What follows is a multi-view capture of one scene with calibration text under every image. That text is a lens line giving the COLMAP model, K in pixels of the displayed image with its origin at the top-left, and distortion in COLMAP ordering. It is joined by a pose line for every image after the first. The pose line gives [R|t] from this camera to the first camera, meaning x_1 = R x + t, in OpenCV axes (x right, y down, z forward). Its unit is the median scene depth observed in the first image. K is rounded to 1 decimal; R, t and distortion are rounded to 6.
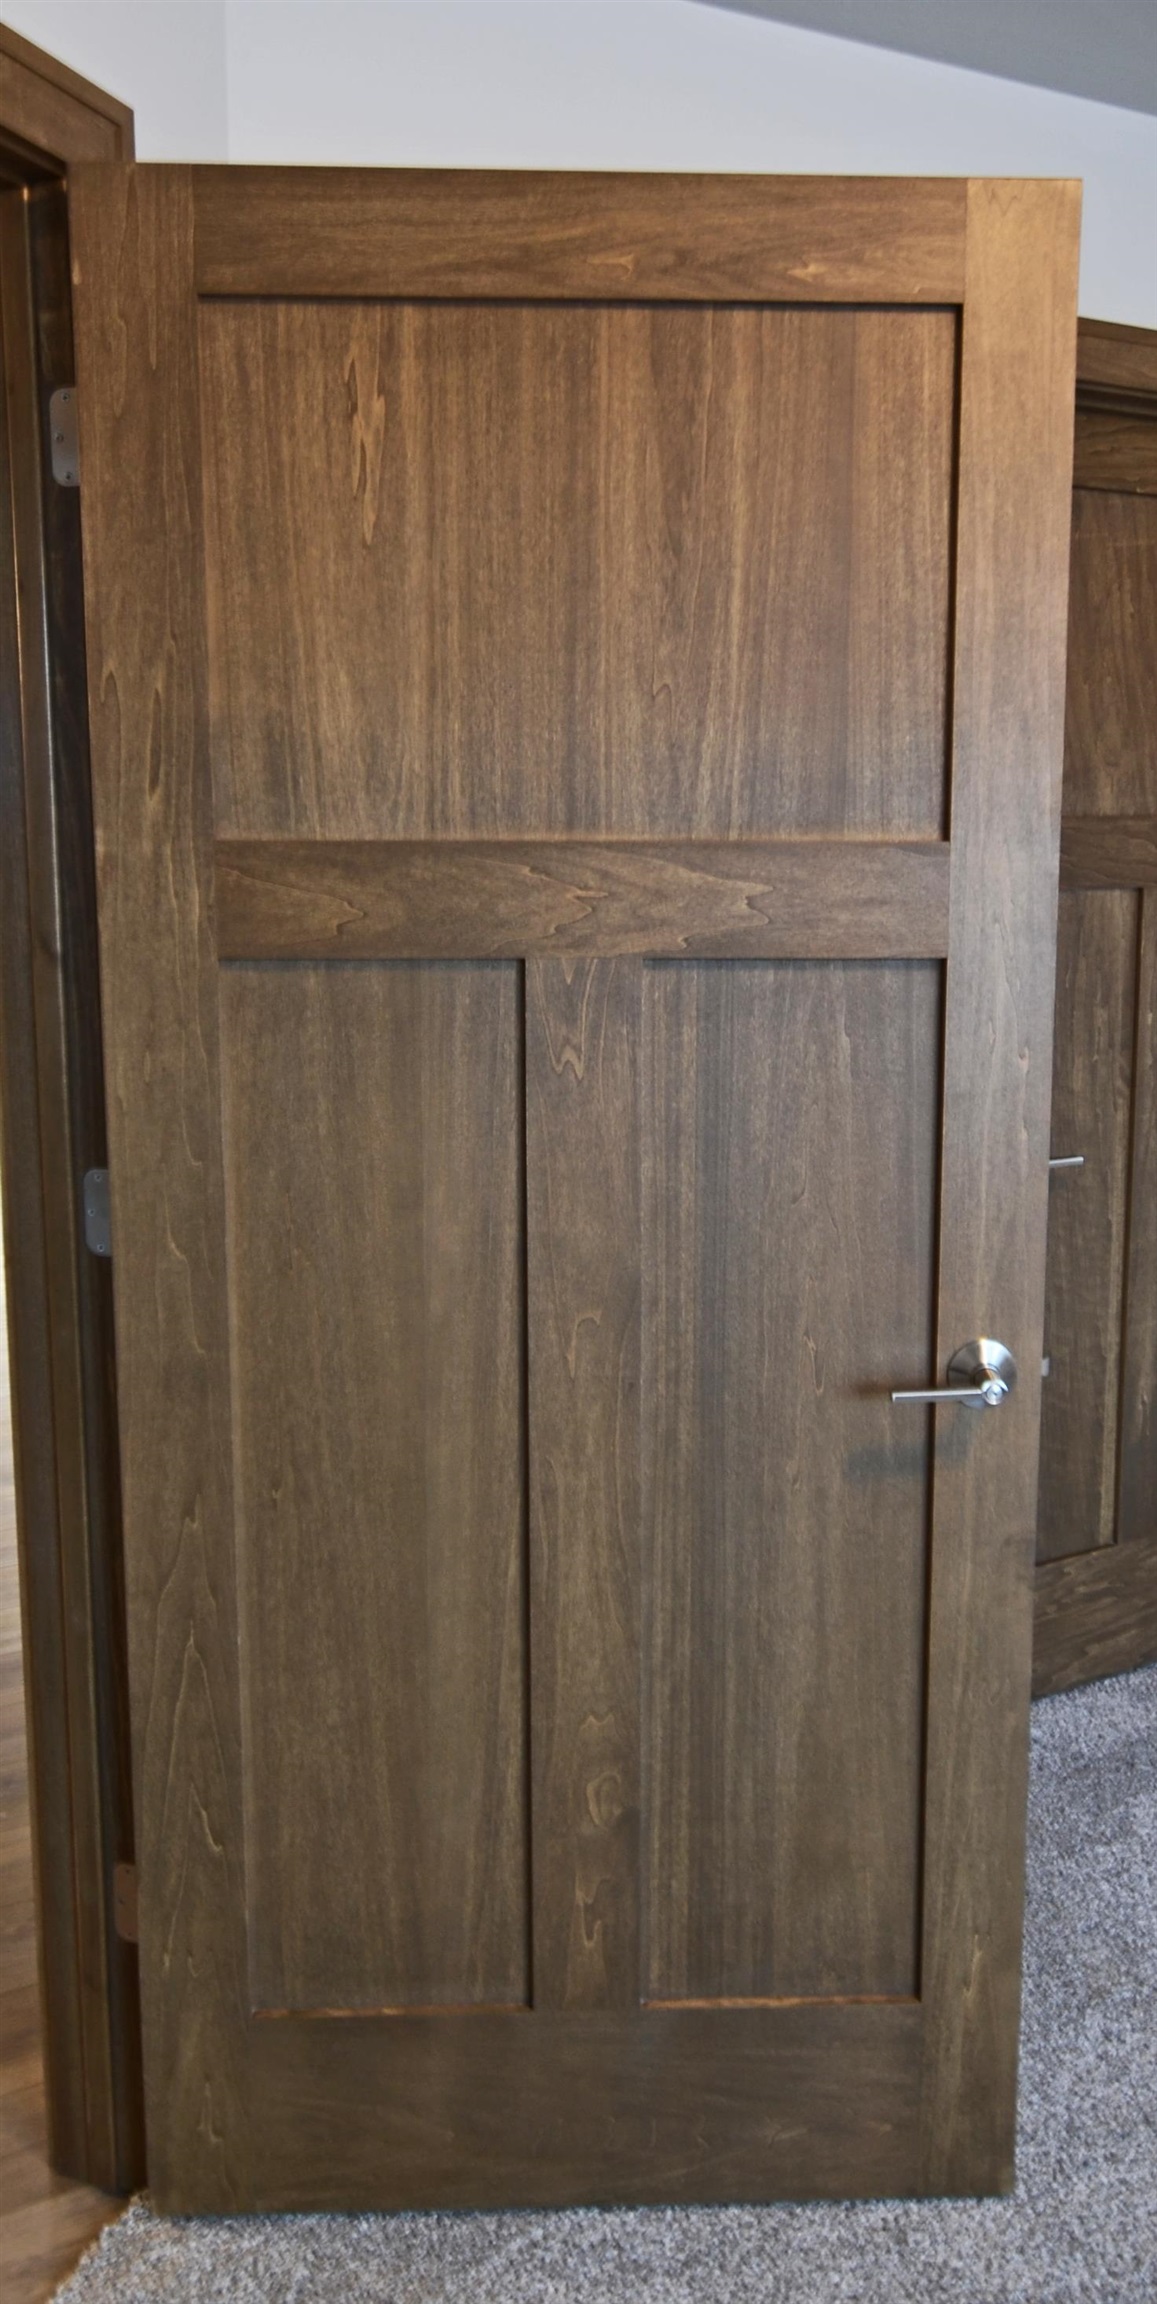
lens RADIAL K [[1688.8, 0, 579.6], [0, 1688.8, 1010.5], [0, 0, 1]] dist [-0.006532, -0.002426]
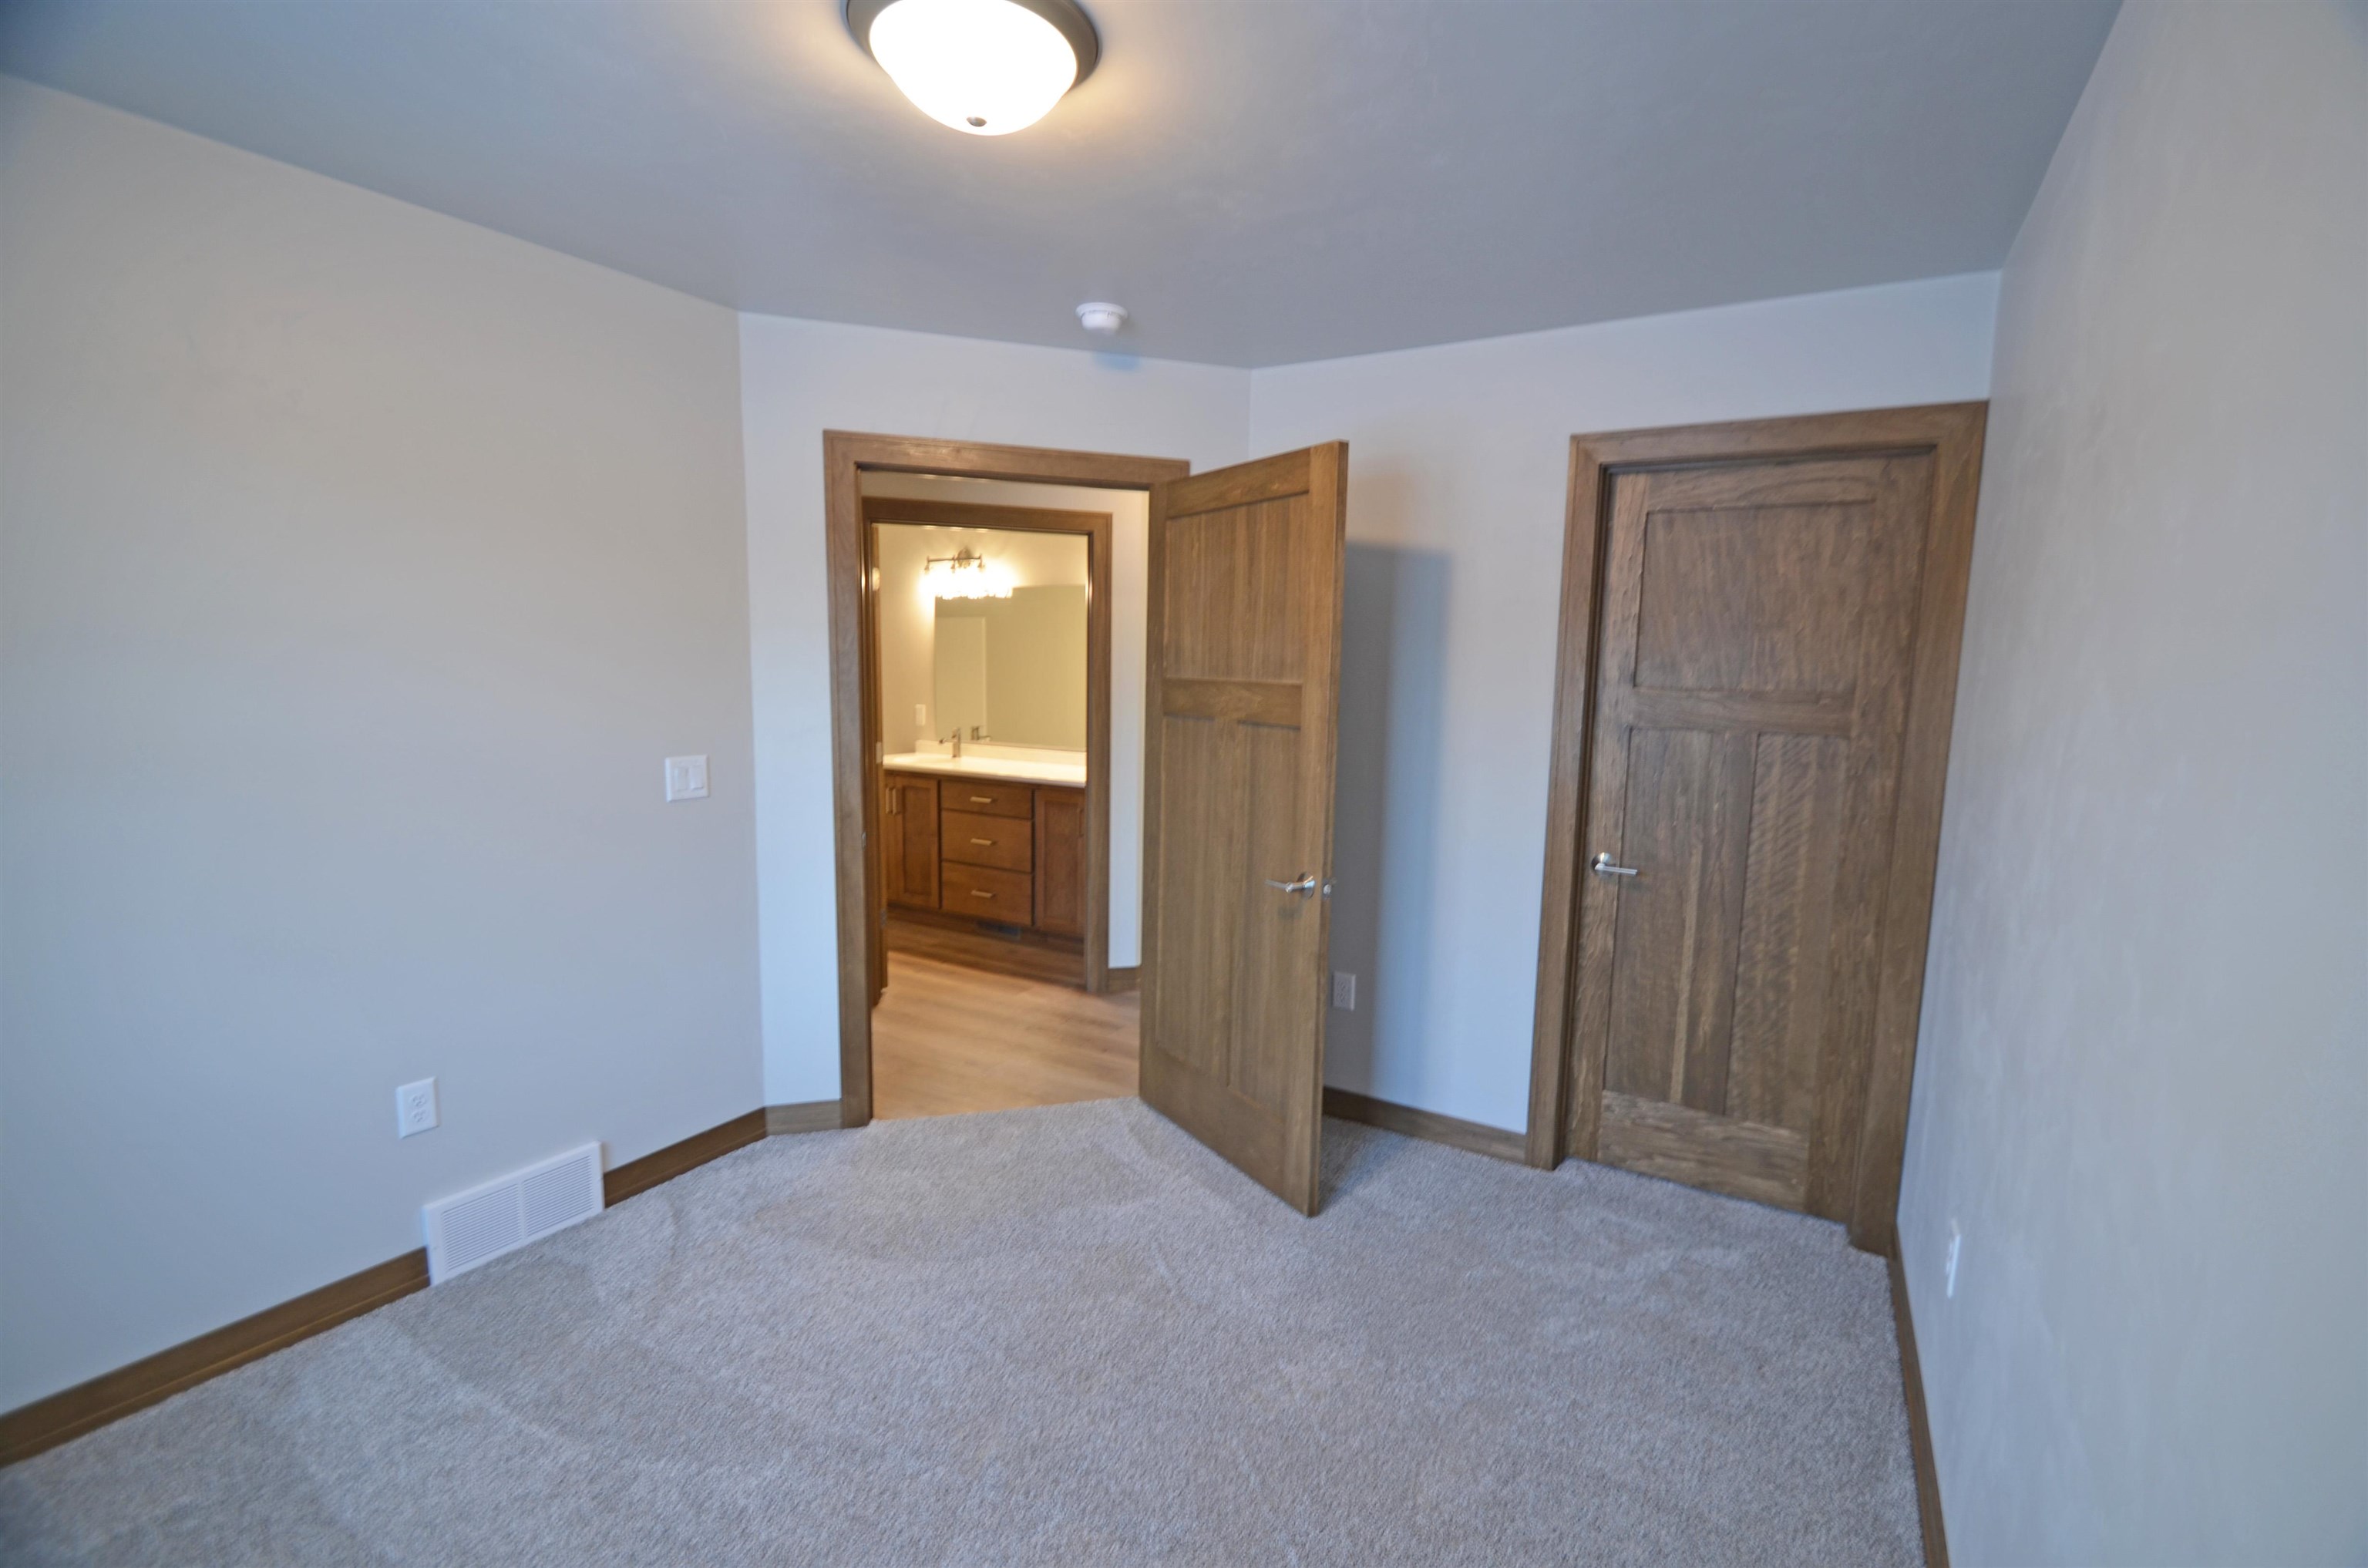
lens RADIAL K [[980.9, 0, 1200.5], [0, 980.9, 785.4], [0, 0, 1]] dist [0.000923, 0.000067]
pose [[0.541141, 0.114362, -0.833120, 1.455365], [-0.131572, 0.990023, 0.050439, 0.003167], [0.830575, 0.082321, 0.550788, 0.002731]]
